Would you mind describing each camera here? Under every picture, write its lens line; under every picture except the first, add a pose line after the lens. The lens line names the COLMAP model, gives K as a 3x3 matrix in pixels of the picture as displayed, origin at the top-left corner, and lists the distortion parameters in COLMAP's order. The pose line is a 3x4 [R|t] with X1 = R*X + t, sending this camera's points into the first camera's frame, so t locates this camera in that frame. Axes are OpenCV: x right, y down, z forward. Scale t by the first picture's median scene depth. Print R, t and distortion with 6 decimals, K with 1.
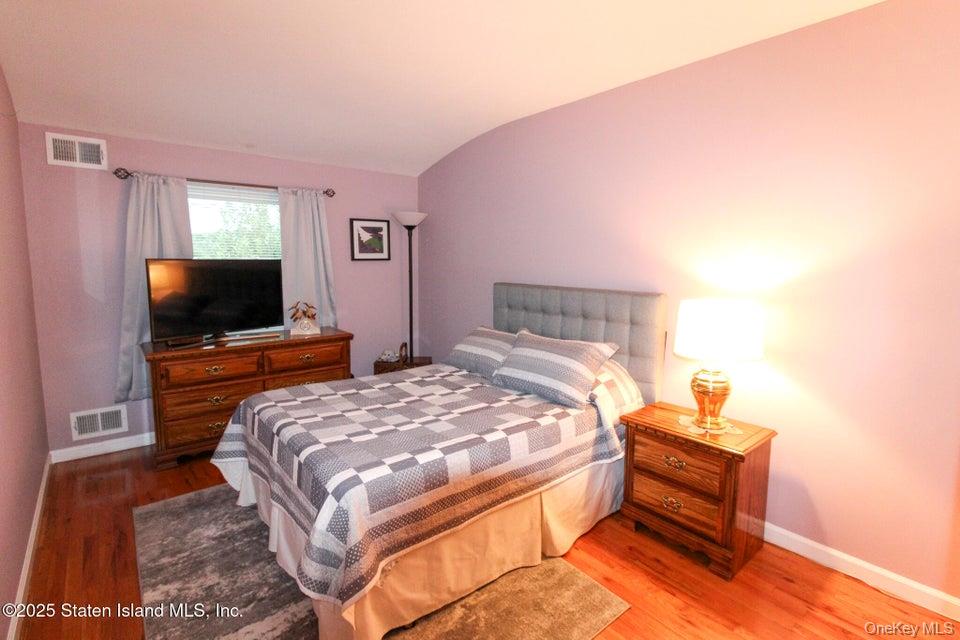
lens RADIAL K [[458.4, 0, 484.6], [0, 458.4, 307.7], [0, 0, 1]] dist [0.001295, -0.000482]
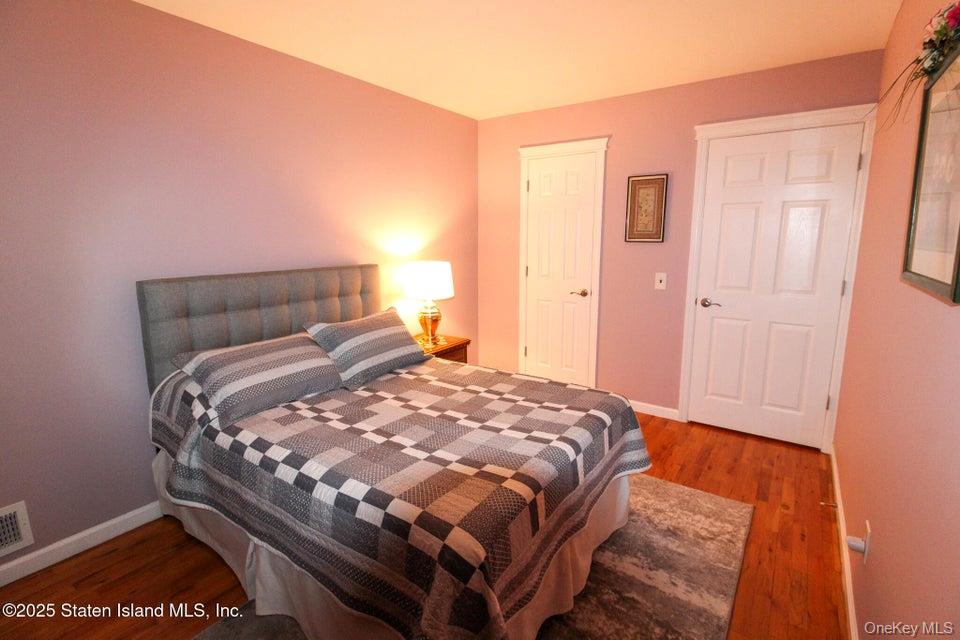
lens RADIAL K [[458.4, 0, 484.6], [0, 458.4, 307.7], [0, 0, 1]] dist [0.001295, -0.000482]
pose [[-0.270637, -0.167595, 0.947981, -0.960148], [0.100330, 0.974456, 0.200919, -0.142365], [-0.957439, 0.149487, -0.246909, 1.104078]]
